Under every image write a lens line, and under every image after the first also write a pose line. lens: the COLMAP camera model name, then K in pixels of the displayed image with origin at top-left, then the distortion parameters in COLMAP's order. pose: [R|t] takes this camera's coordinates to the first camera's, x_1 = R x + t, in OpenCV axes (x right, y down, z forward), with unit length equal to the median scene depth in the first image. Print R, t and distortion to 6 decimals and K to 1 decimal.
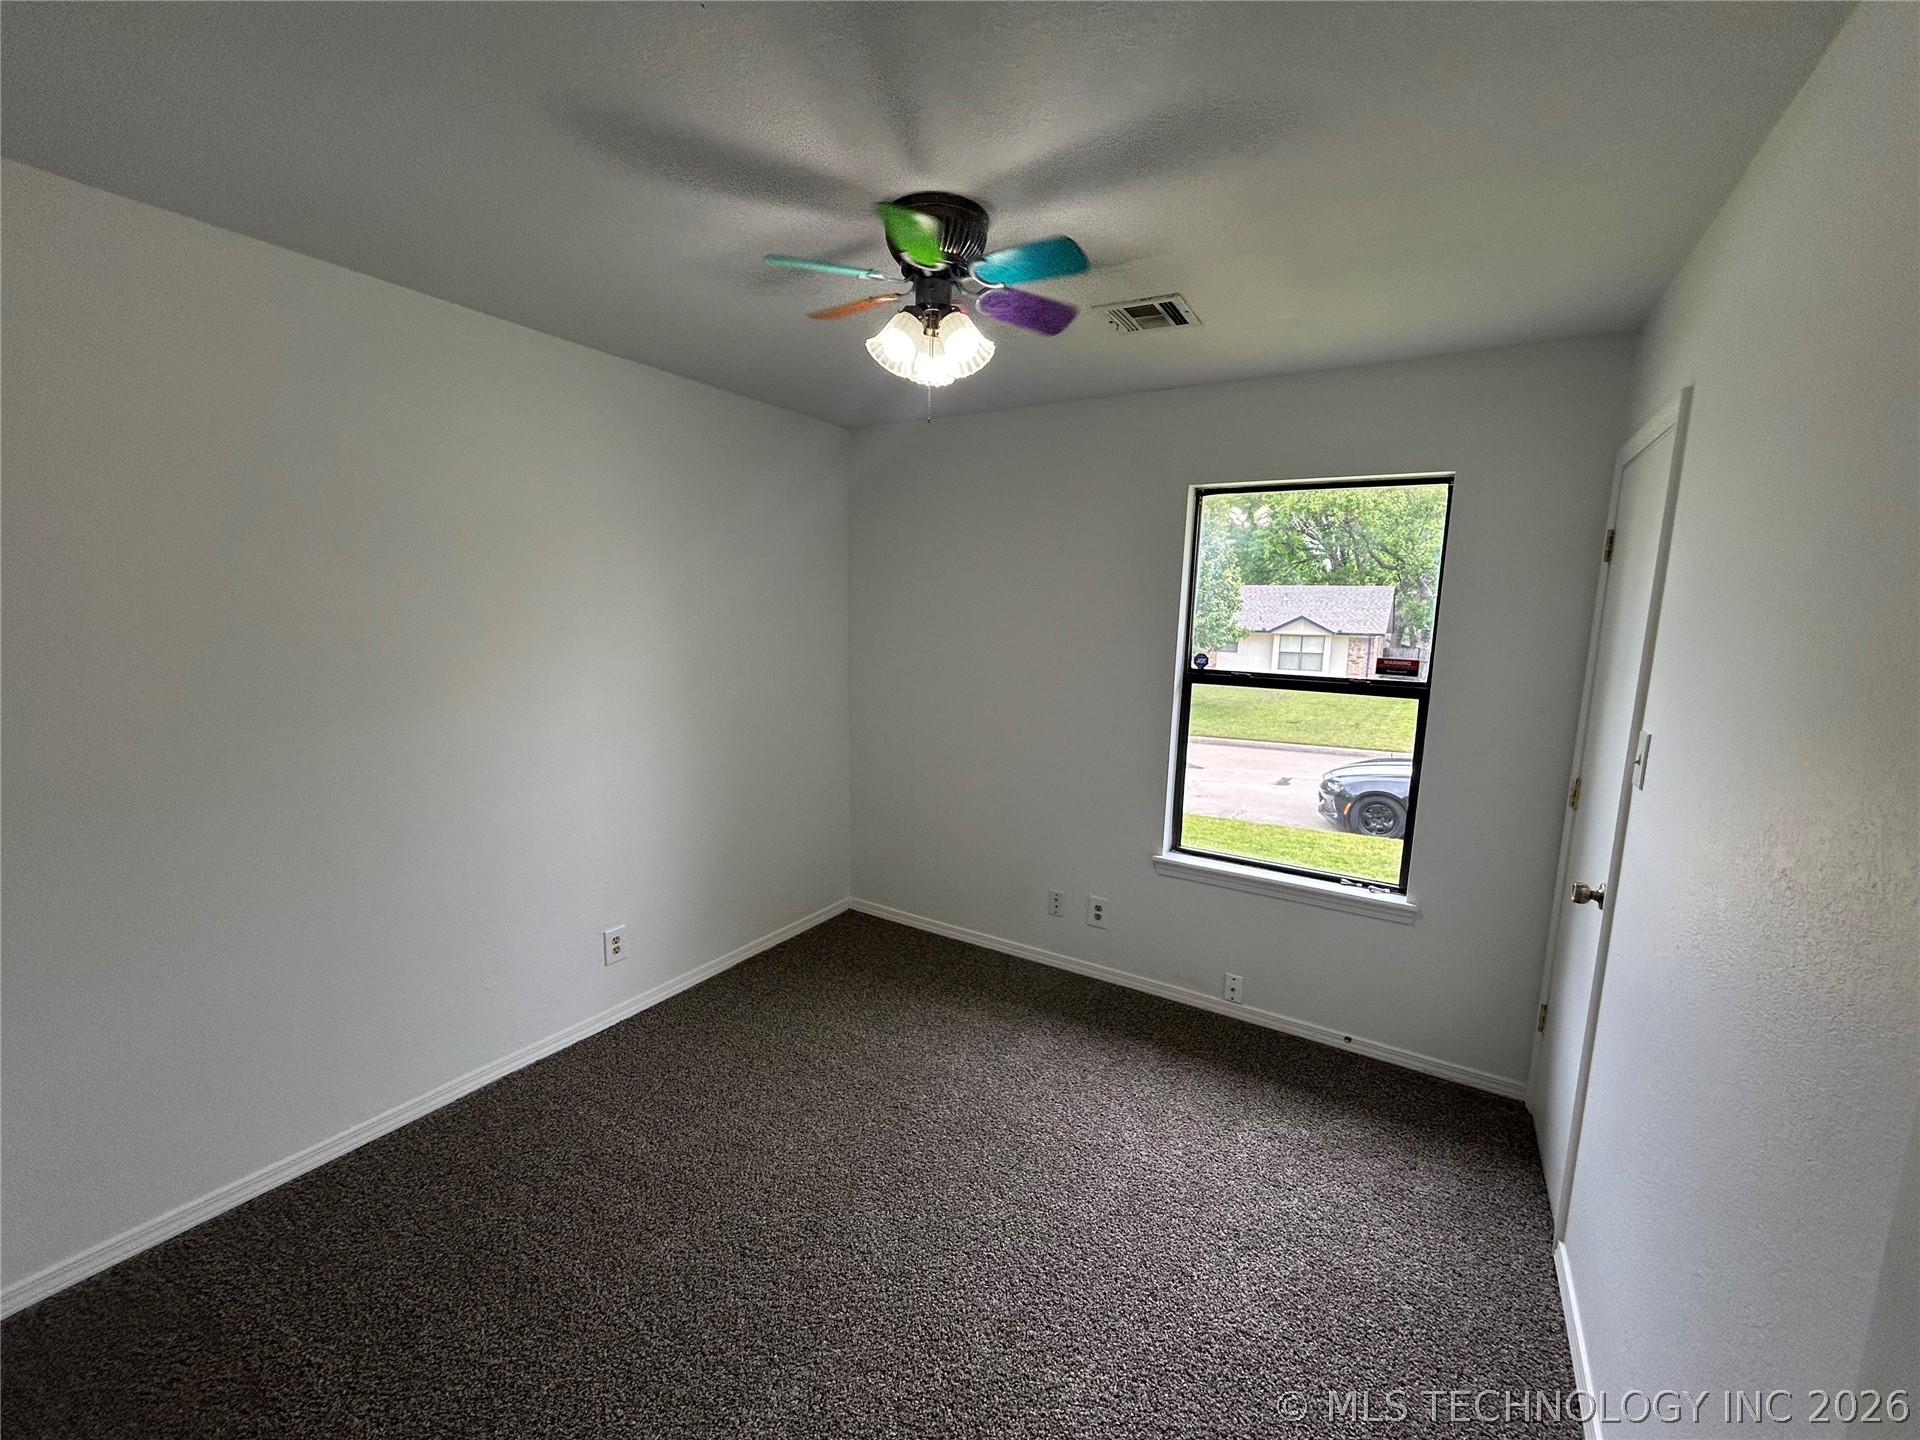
lens RADIAL K [[782.4, 0, 958.6], [0, 782.4, 721.6], [0, 0, 1]] dist [-0.001916, 0.000882]
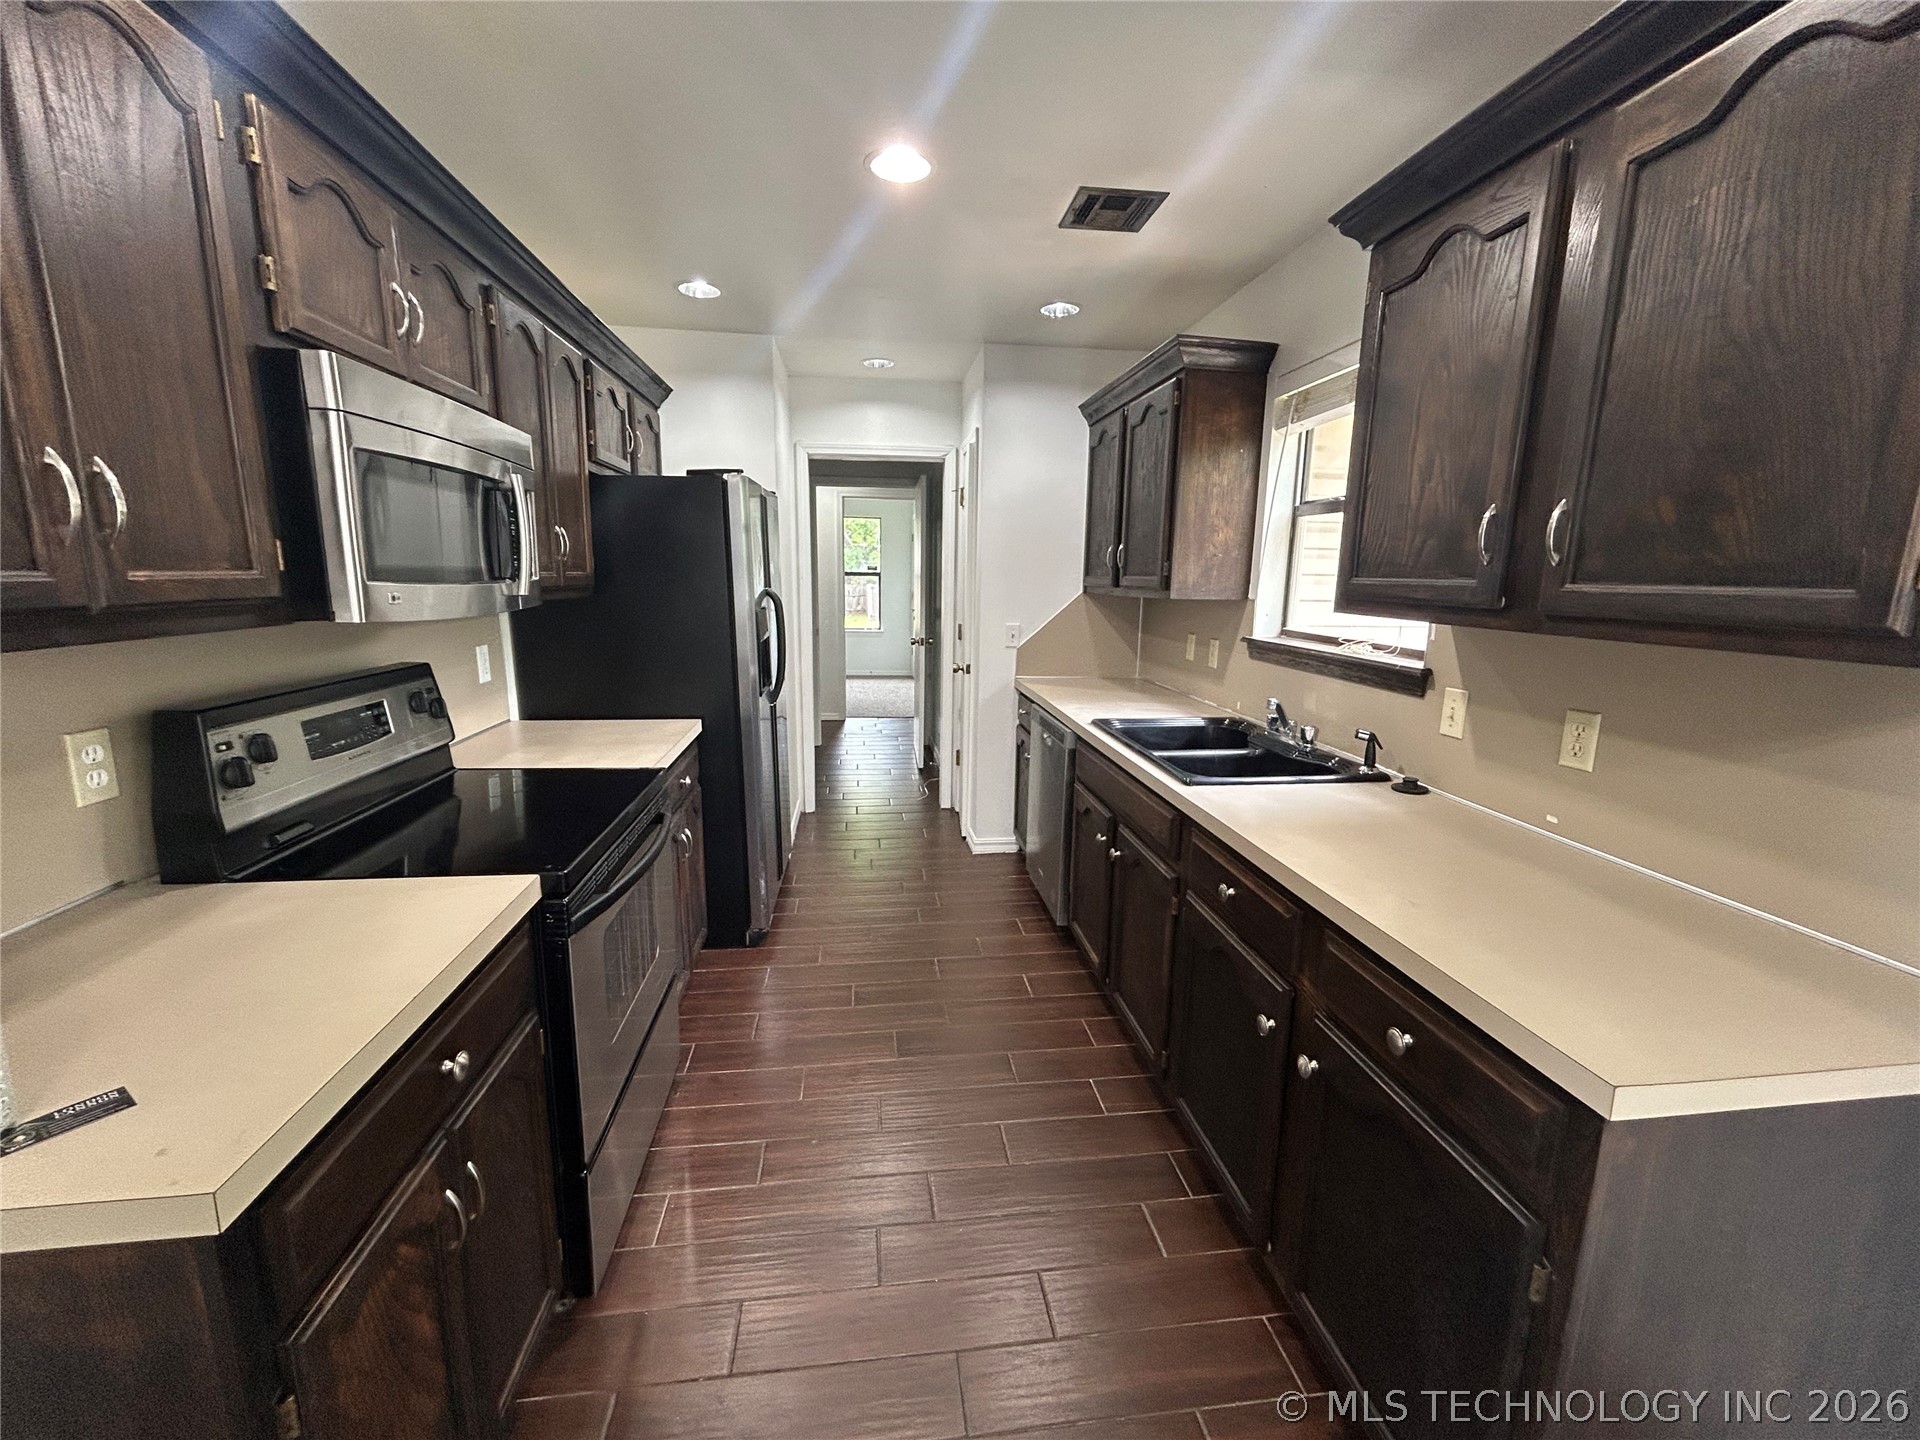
lens RADIAL K [[782.4, 0, 958.6], [0, 782.4, 721.6], [0, 0, 1]] dist [-0.001916, 0.000882]
pose [[0.777909, -0.130303, 0.614719, -1.426757], [0.090849, 0.991308, 0.095162, 0.320690], [-0.621775, -0.018180, 0.782985, -2.074033]]
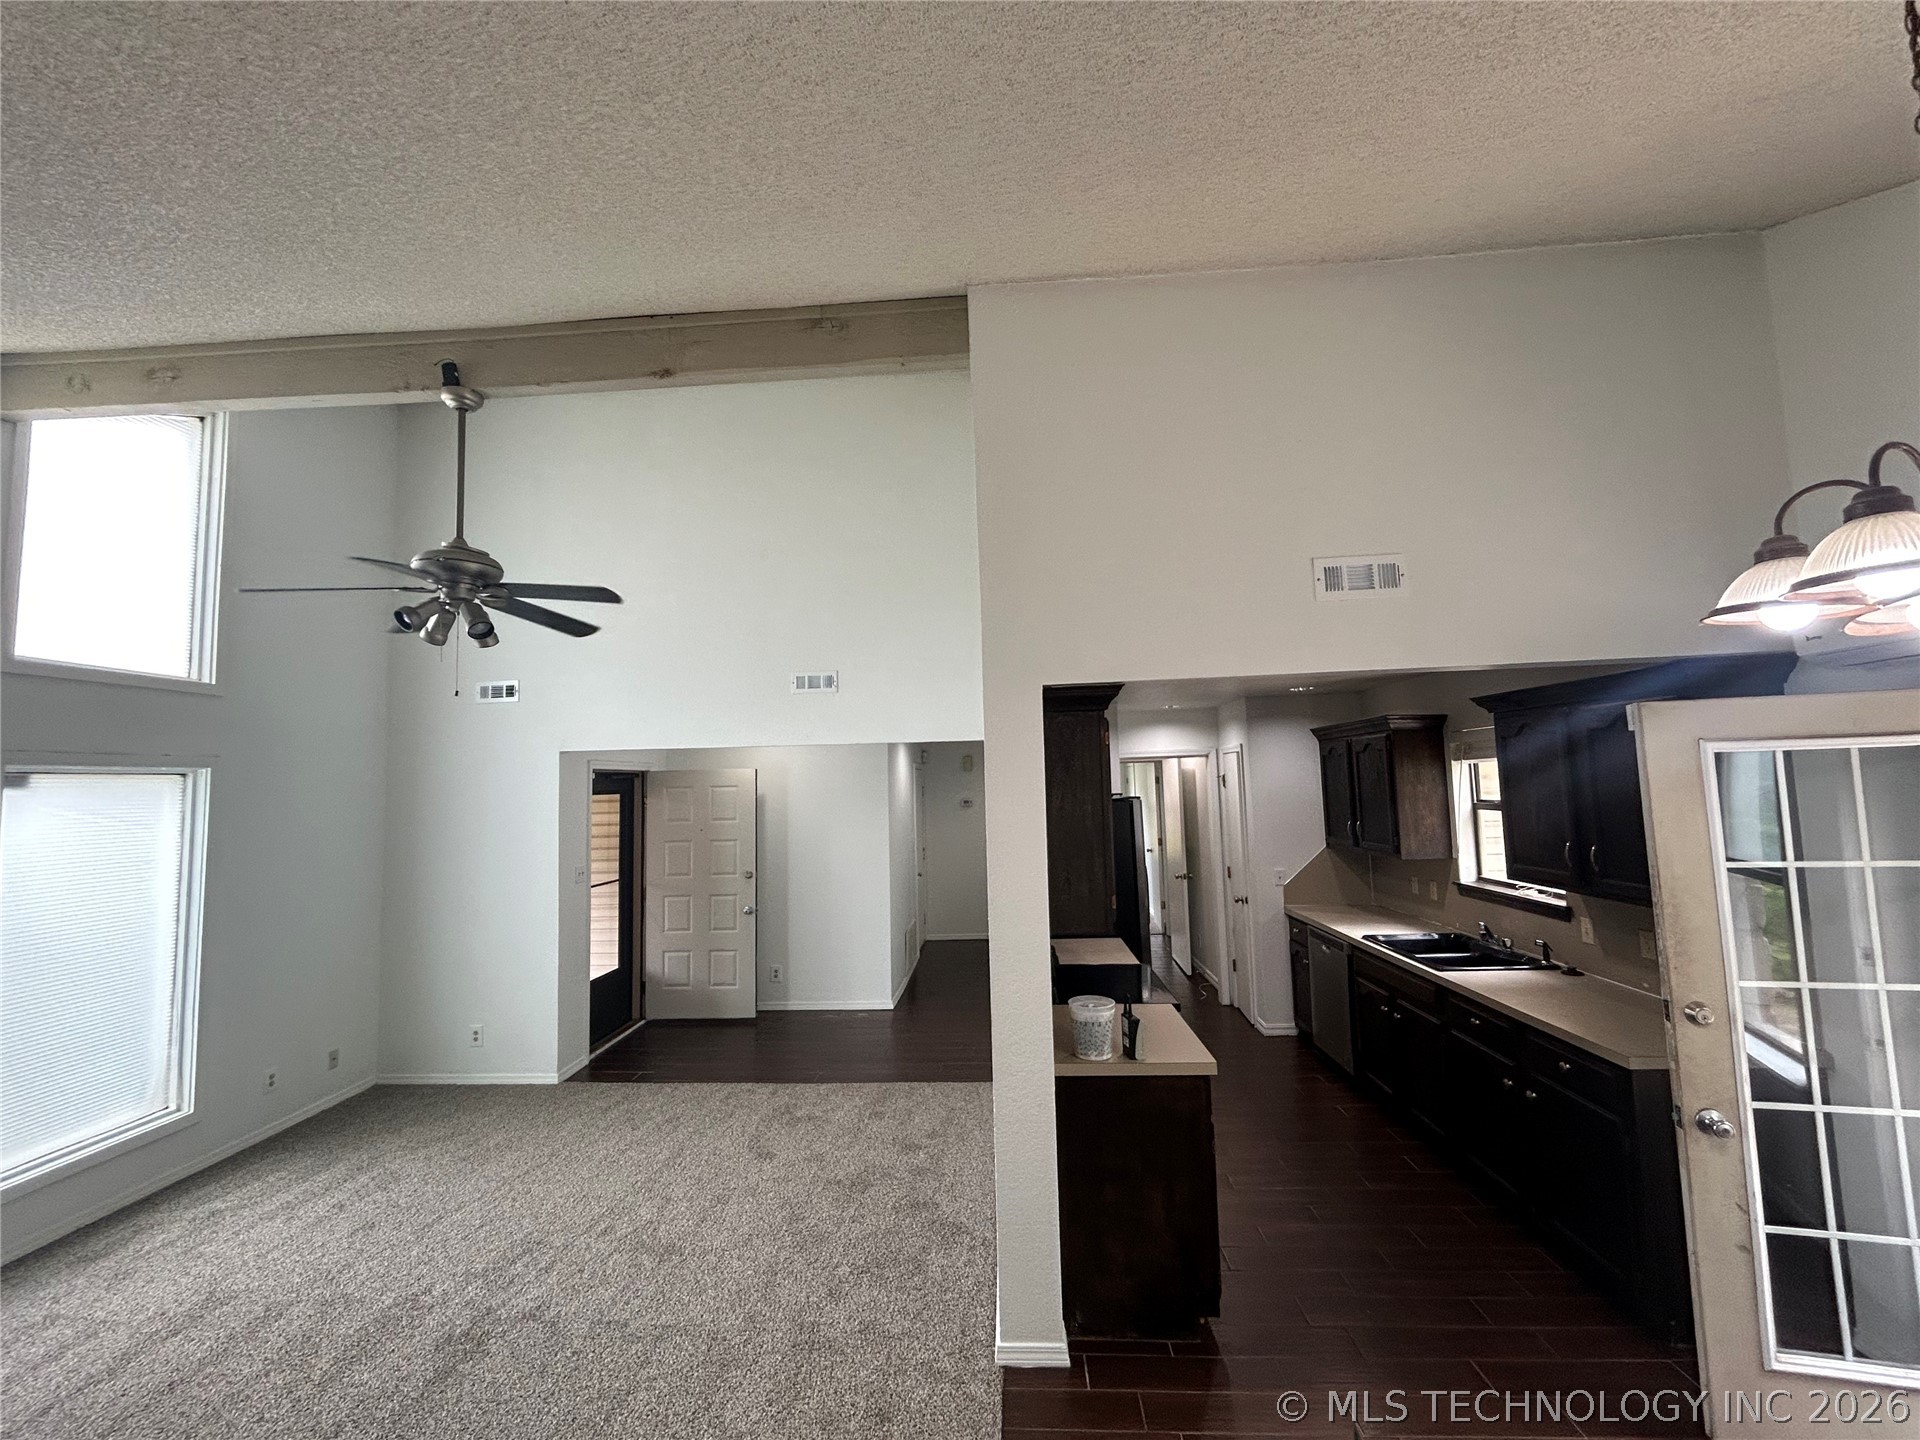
lens RADIAL K [[782.4, 0, 958.6], [0, 782.4, 721.6], [0, 0, 1]] dist [-0.001916, 0.000882]
pose [[0.879193, -0.011778, 0.476319, -2.155243], [0.116487, 0.974671, -0.190911, 0.212509], [-0.462006, 0.223333, 0.858296, -2.489190]]
